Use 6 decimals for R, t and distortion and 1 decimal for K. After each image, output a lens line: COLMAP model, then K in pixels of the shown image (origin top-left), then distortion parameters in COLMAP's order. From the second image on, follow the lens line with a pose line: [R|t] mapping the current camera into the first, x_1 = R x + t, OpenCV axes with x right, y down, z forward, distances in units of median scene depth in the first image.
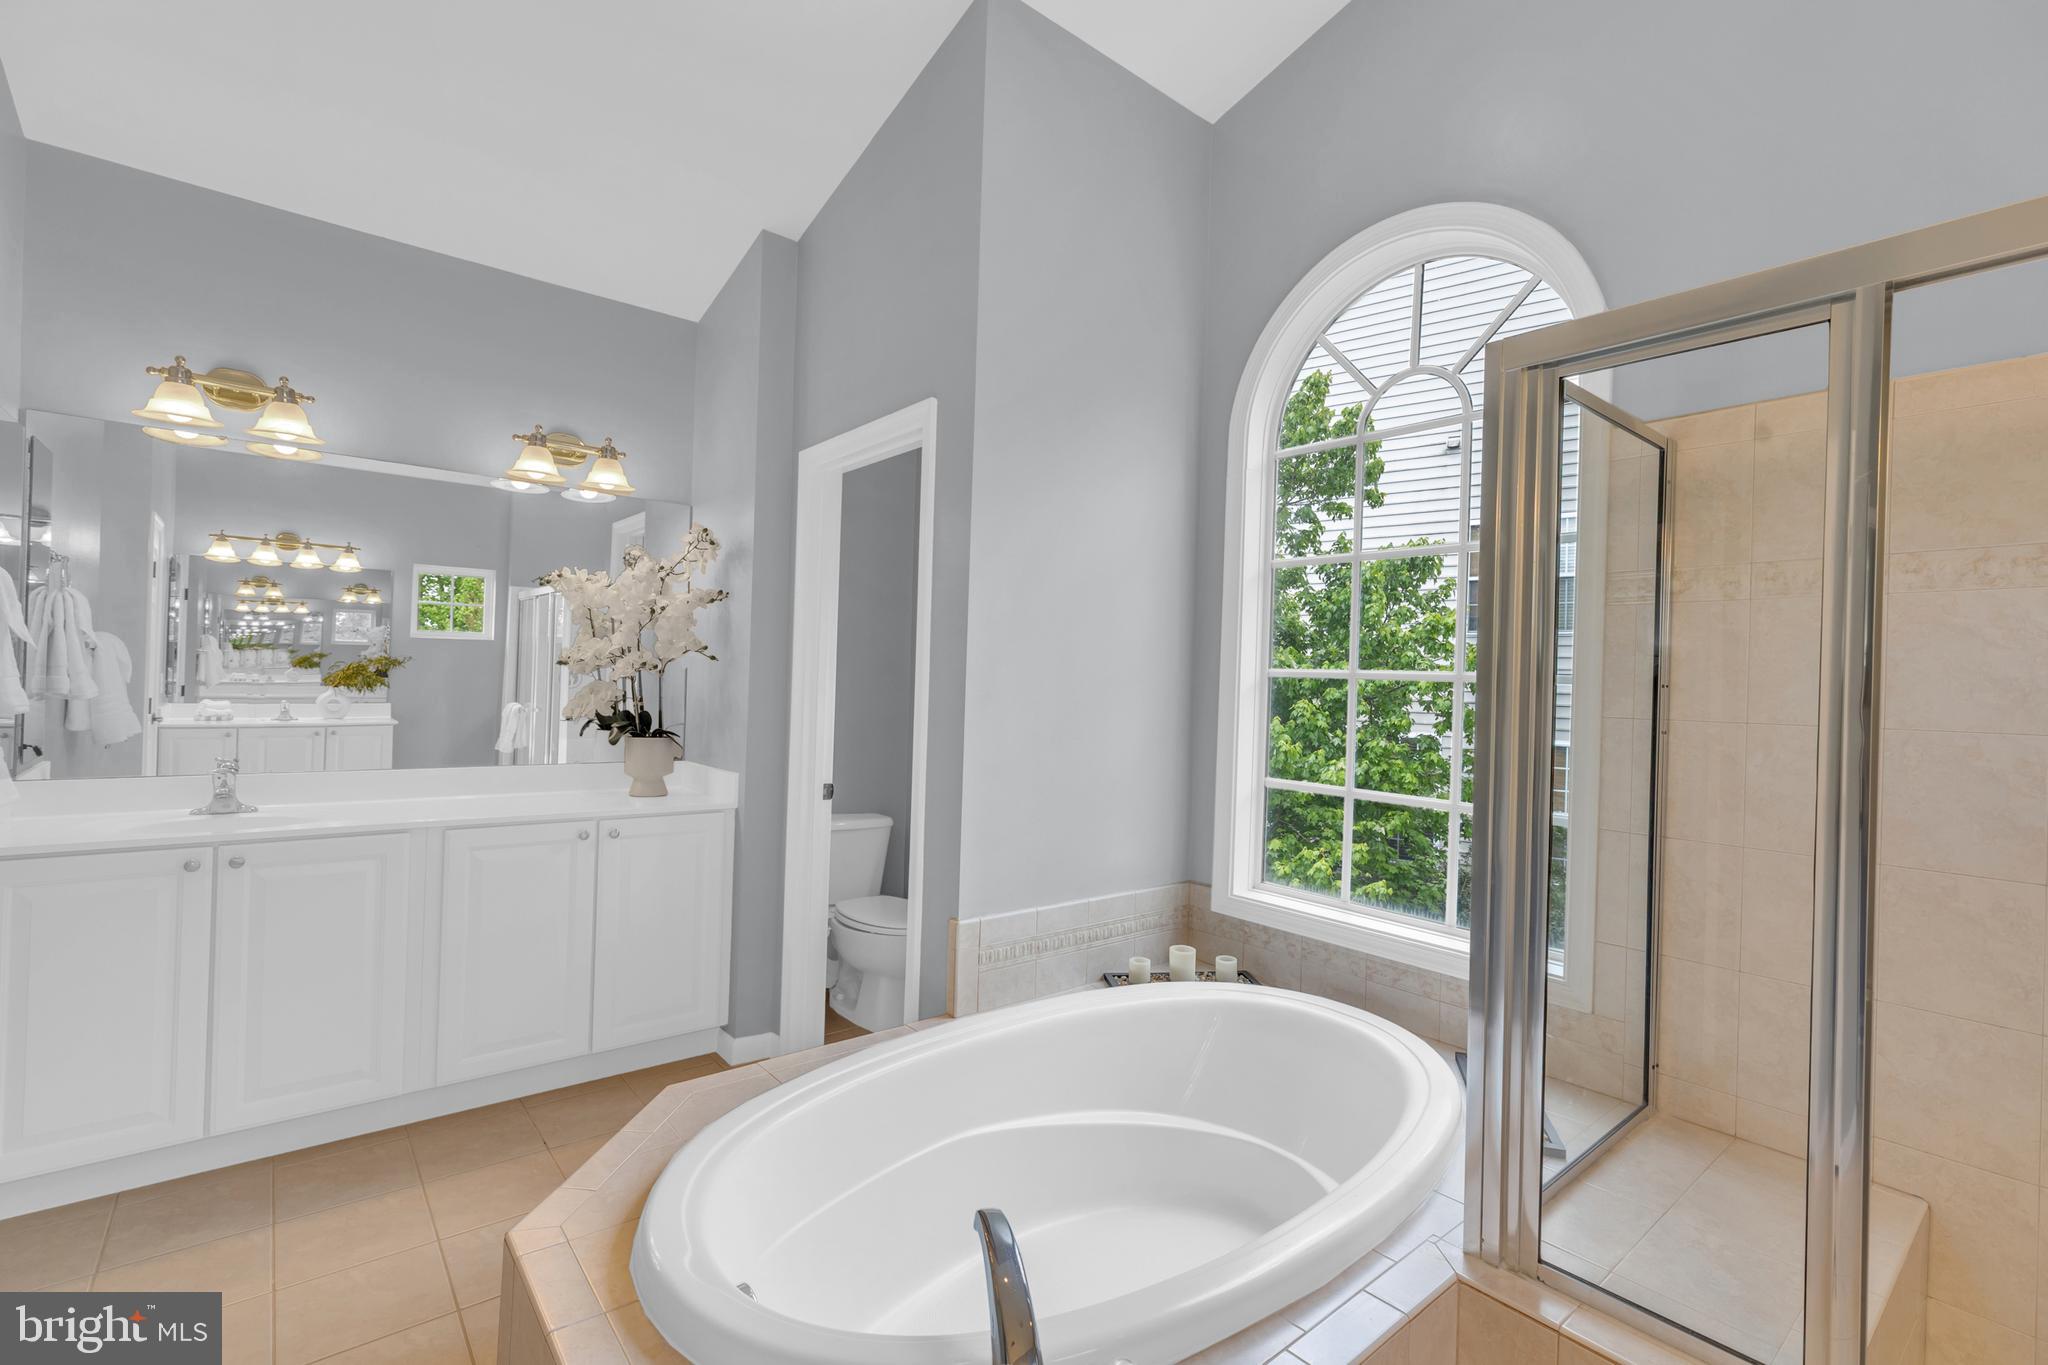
lens RADIAL K [[908.4, 0, 1024.0], [0, 908.4, 682.5], [0, 0, 1]] dist [0.004183, 0.000590]
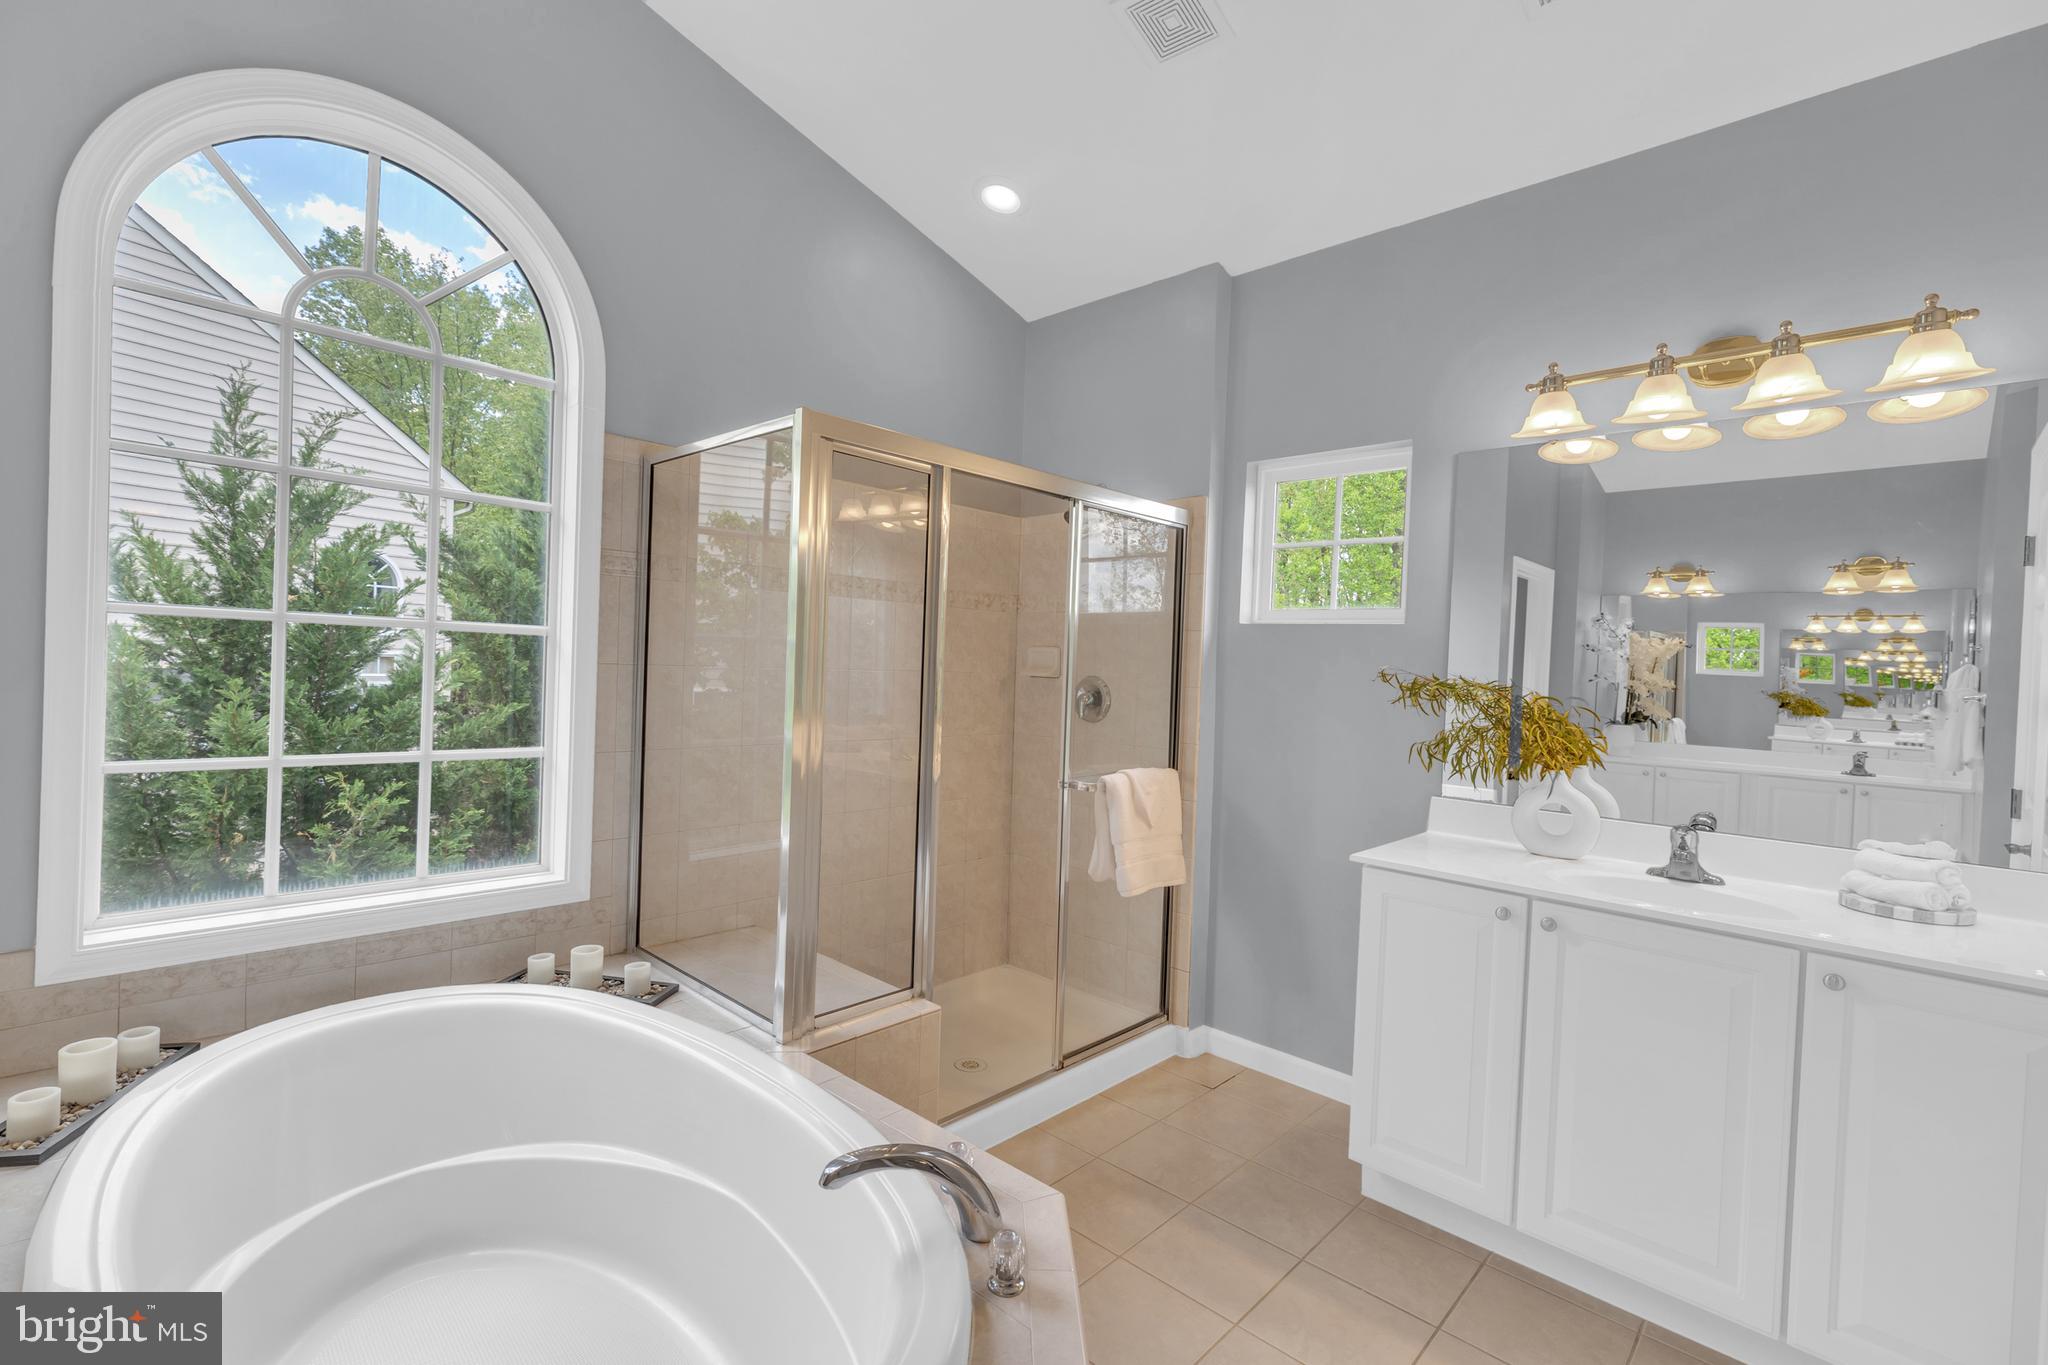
lens RADIAL K [[908.4, 0, 1024.0], [0, 908.4, 682.5], [0, 0, 1]] dist [0.004183, 0.000590]
pose [[-0.108870, -0.054912, 0.992538, -0.479462], [-0.039538, 0.997922, 0.050873, -0.015653], [-0.993269, -0.033704, -0.110815, 0.402188]]
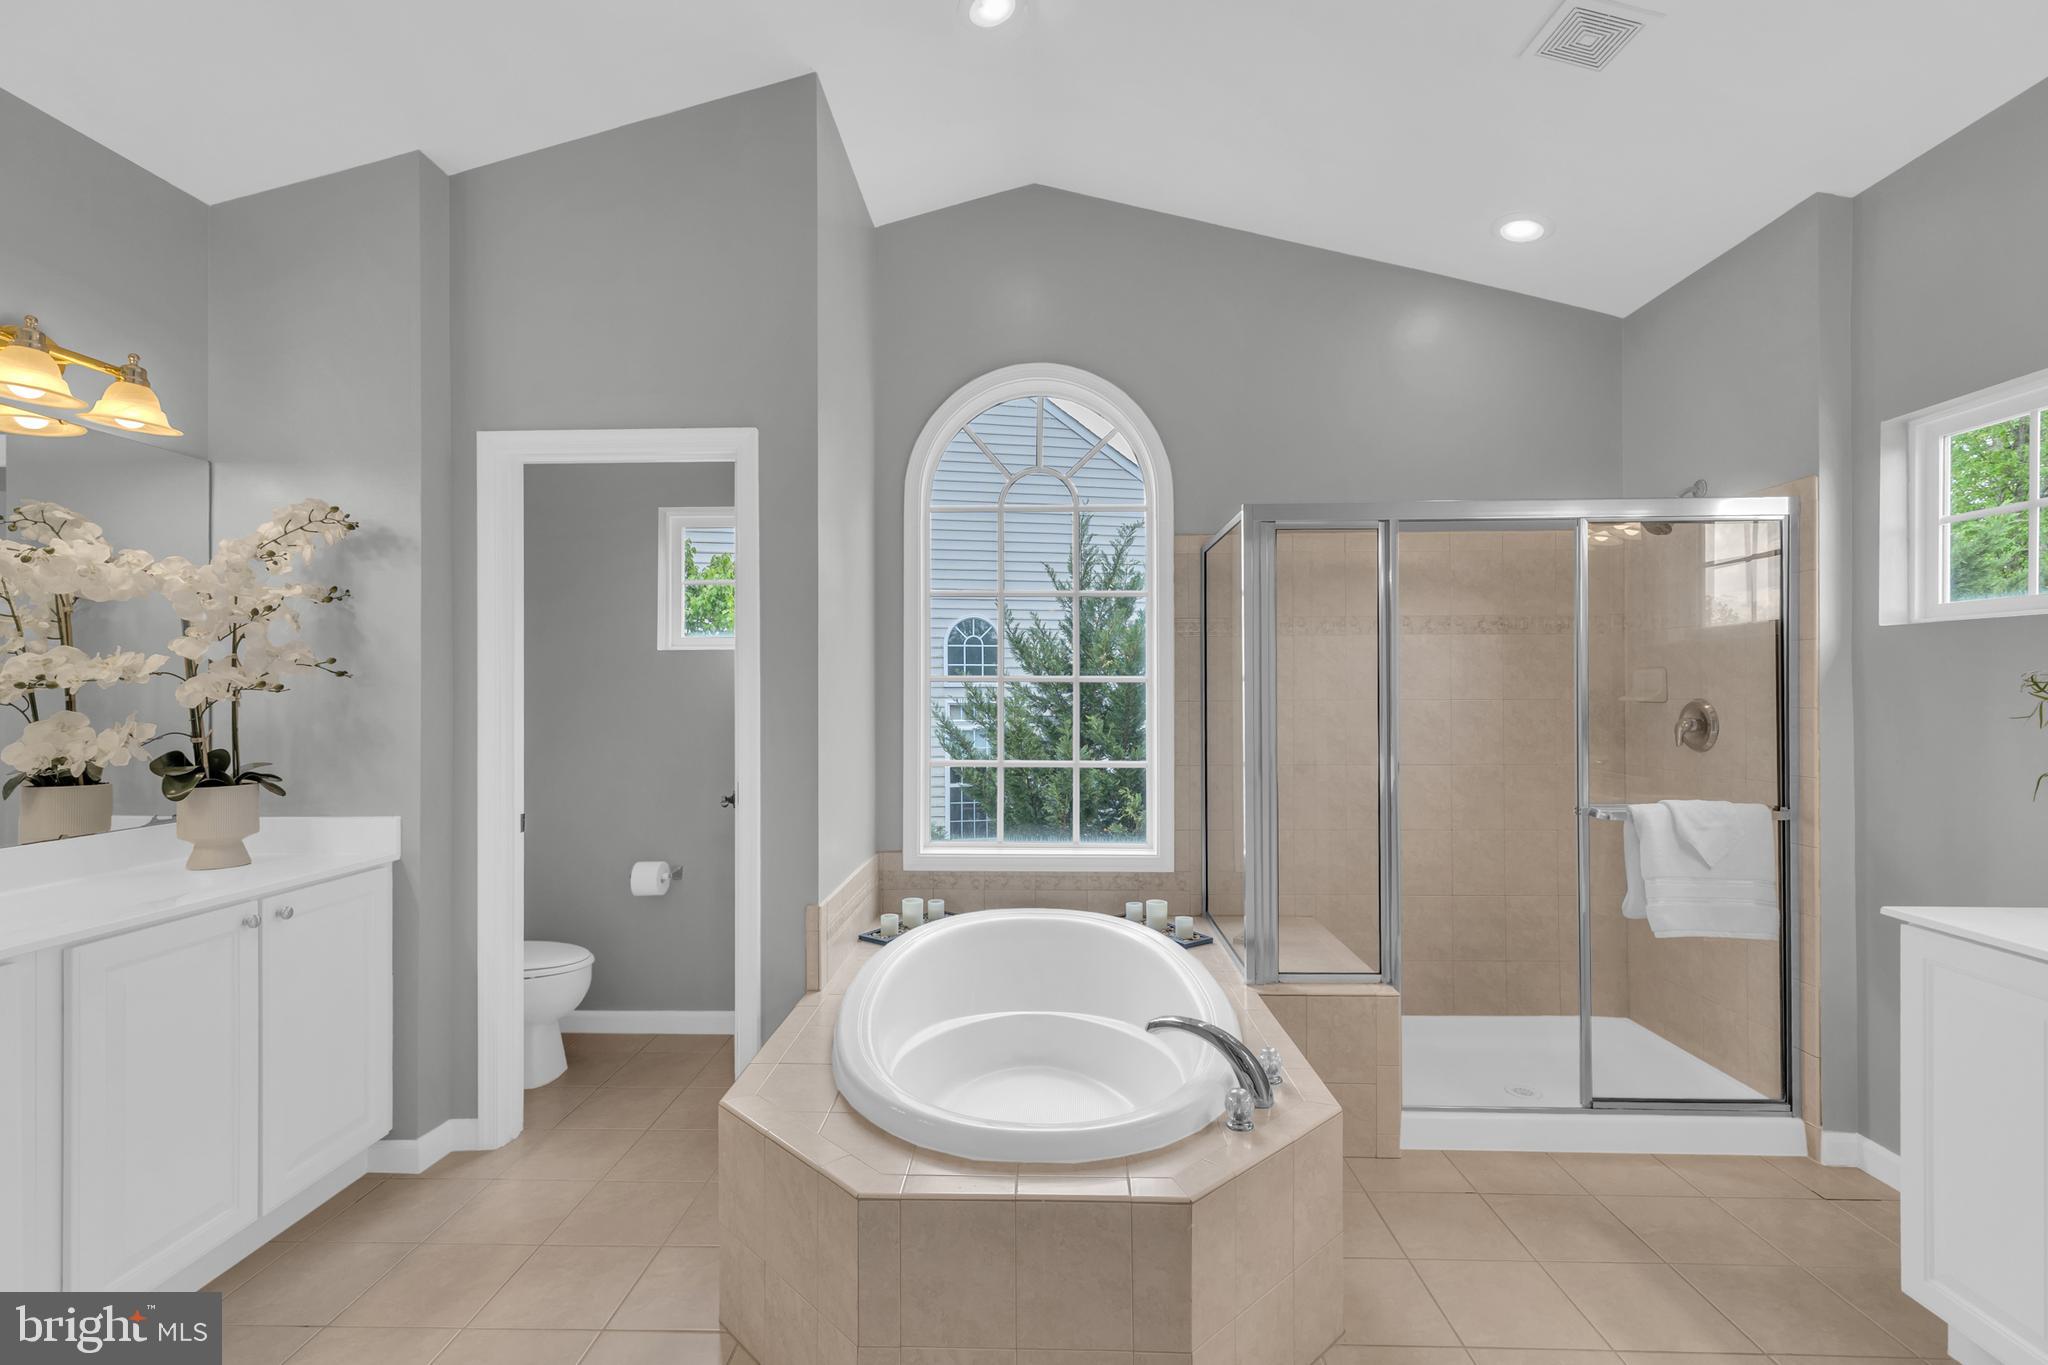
lens RADIAL K [[908.4, 0, 1024.0], [0, 908.4, 682.5], [0, 0, 1]] dist [0.004183, 0.000590]
pose [[0.656981, -0.025502, 0.753475, -0.616236], [0.023417, 0.999636, 0.013415, -0.018593], [-0.753543, 0.008830, 0.657339, 0.055832]]
